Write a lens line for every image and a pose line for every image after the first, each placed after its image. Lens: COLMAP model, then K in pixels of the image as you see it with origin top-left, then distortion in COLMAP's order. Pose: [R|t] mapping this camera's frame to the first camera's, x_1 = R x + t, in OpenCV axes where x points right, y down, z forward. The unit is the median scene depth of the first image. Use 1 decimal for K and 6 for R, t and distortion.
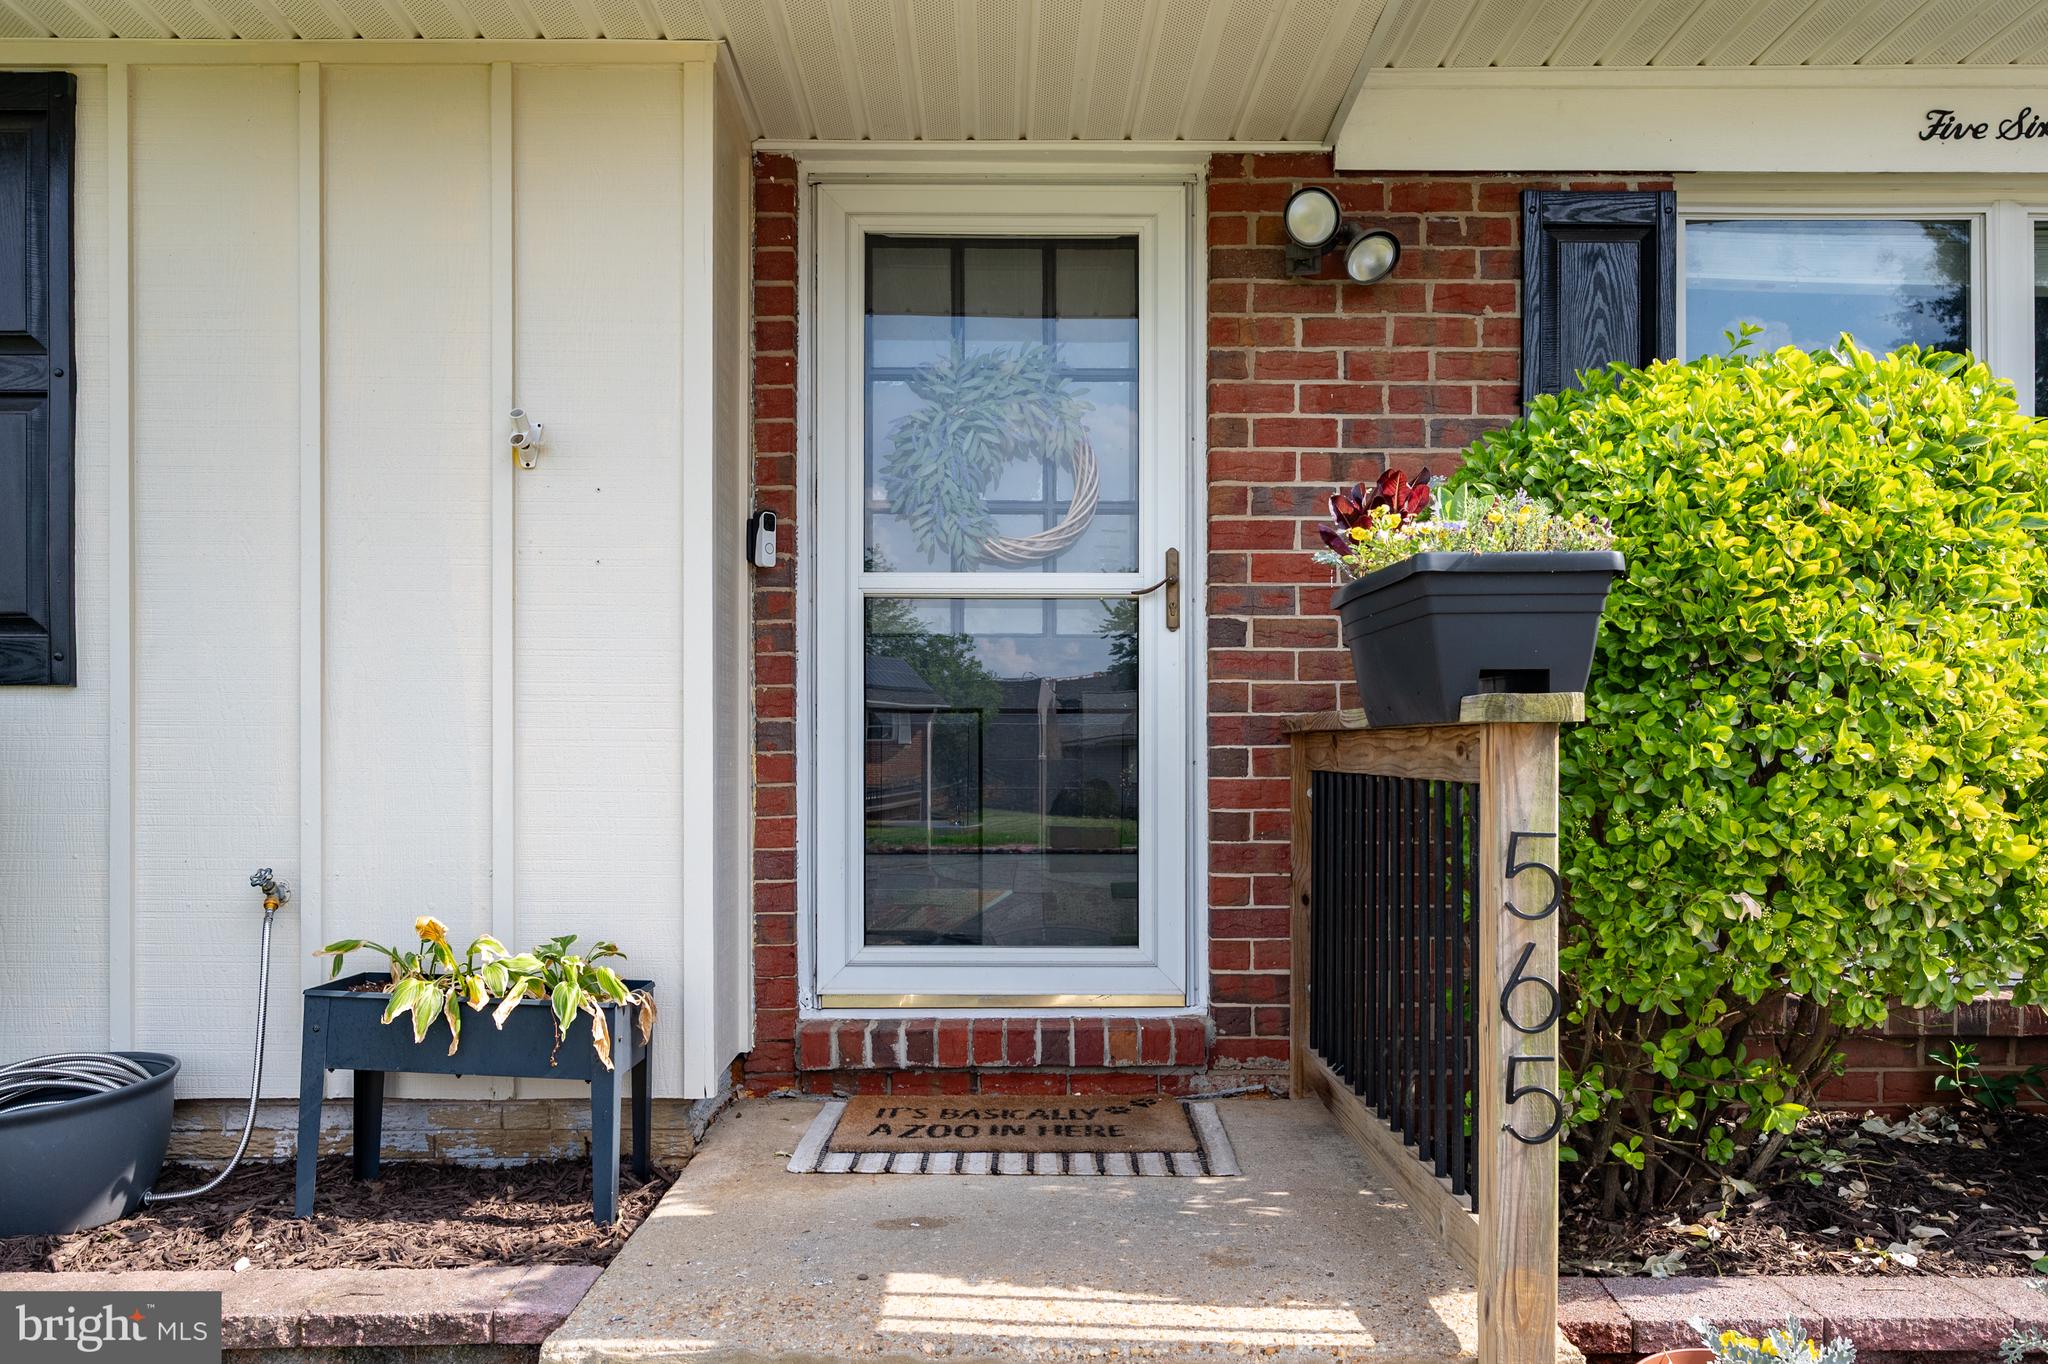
lens RADIAL K [[1663.4, 0, 1016.4], [0, 1663.4, 686.1], [0, 0, 1]] dist [0.011181, 0.003887]
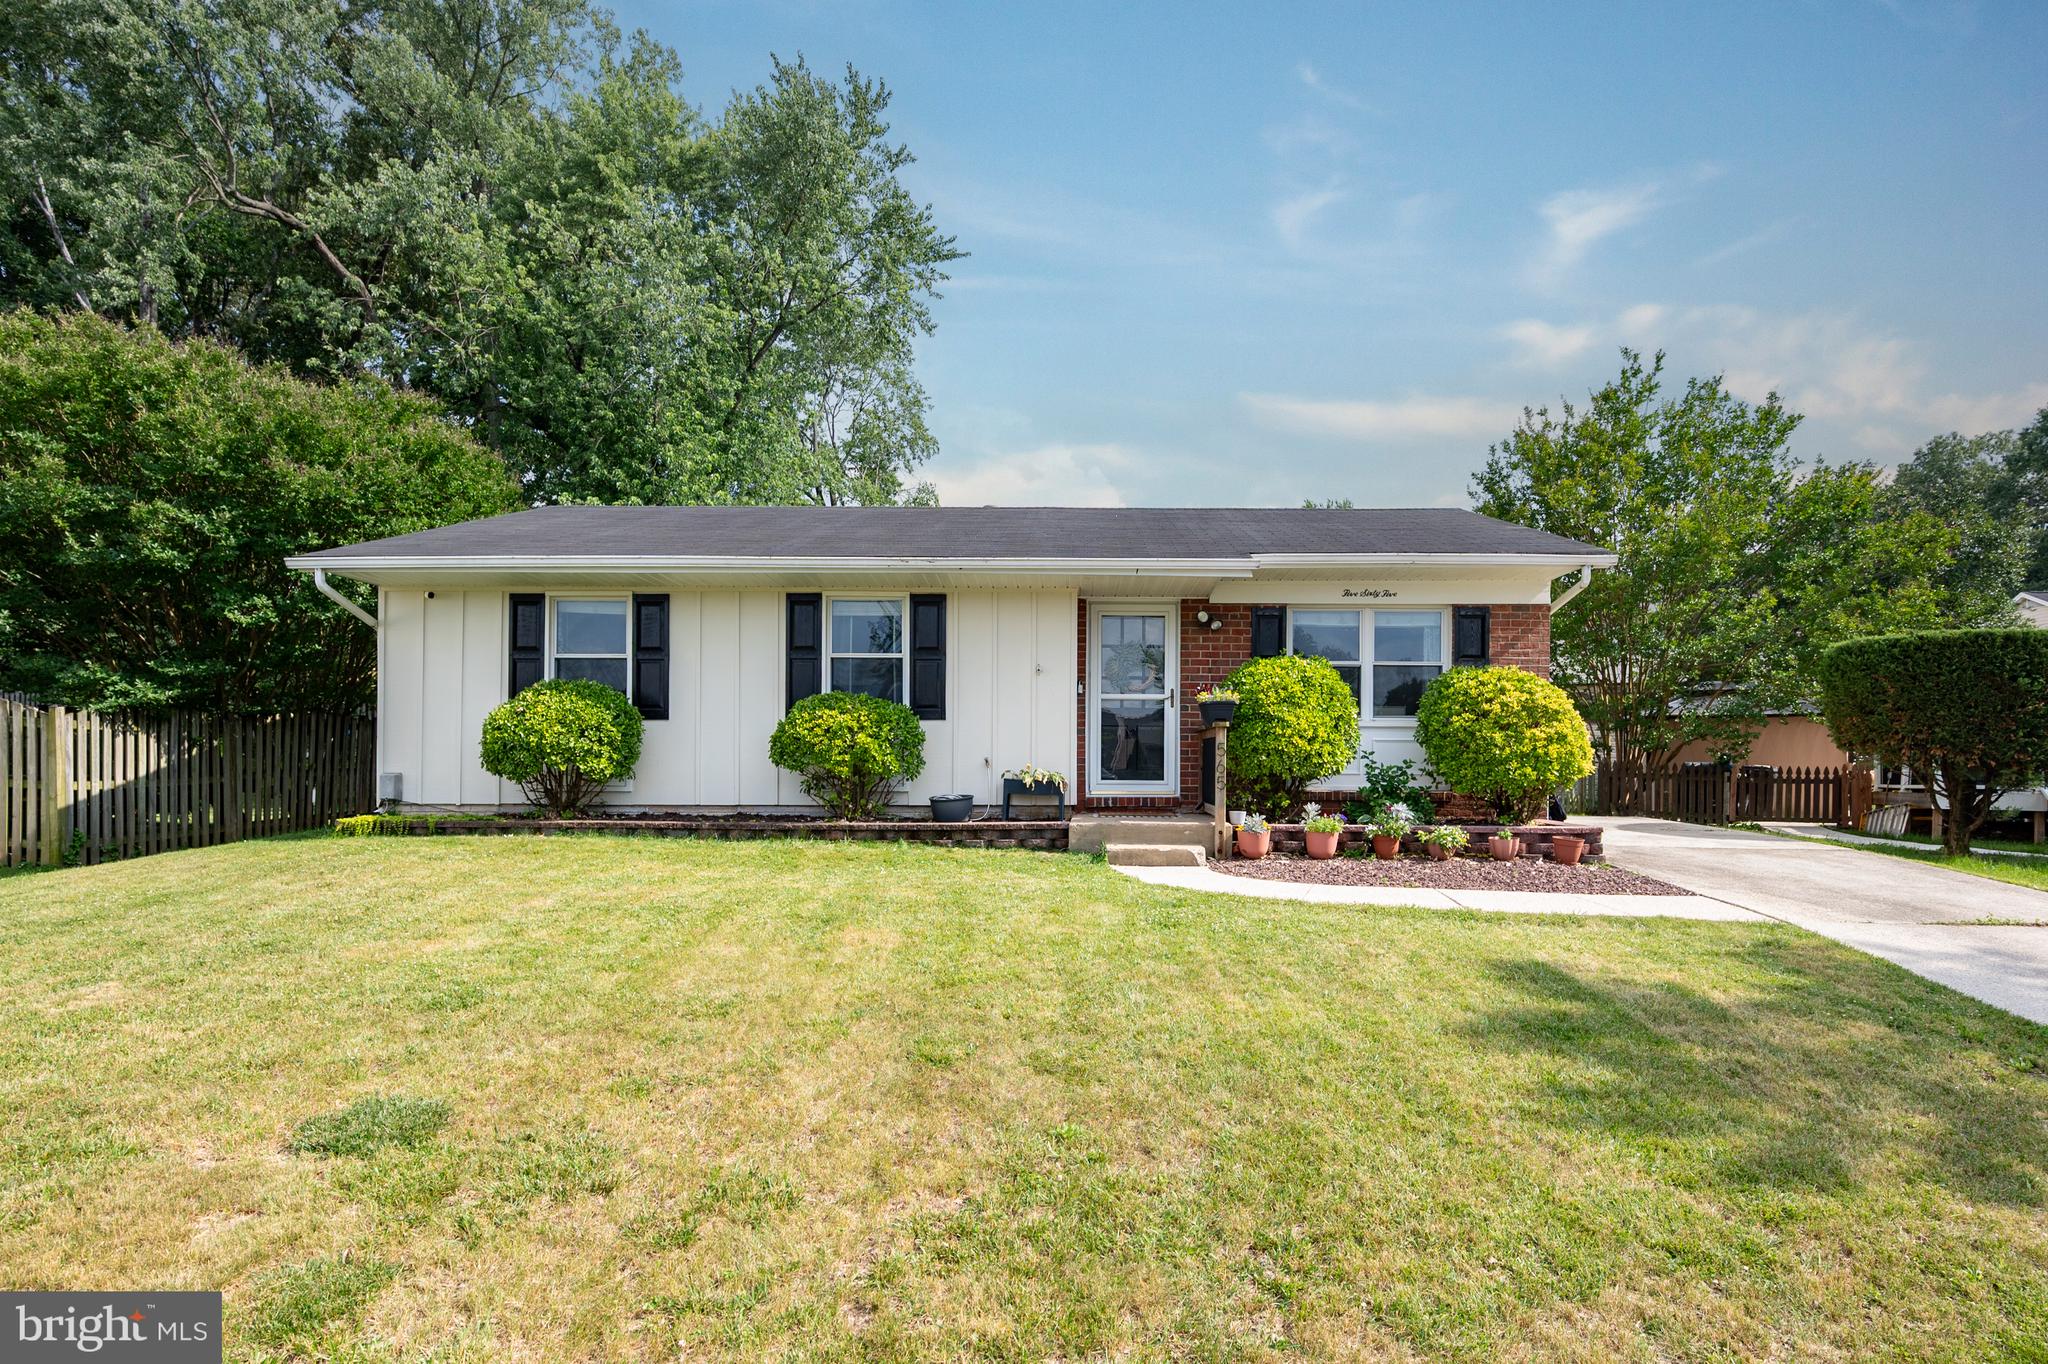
lens RADIAL K [[1036.9, 0, 1038.8], [0, 1036.9, 699.1], [0, 0, 1]] dist [-0.005028, 0.000774]
pose [[0.998599, 0.000919, -0.052900, -0.114539], [-0.001792, 0.999863, -0.016460, -0.011025], [0.052877, 0.016531, 0.998464, -1.780962]]
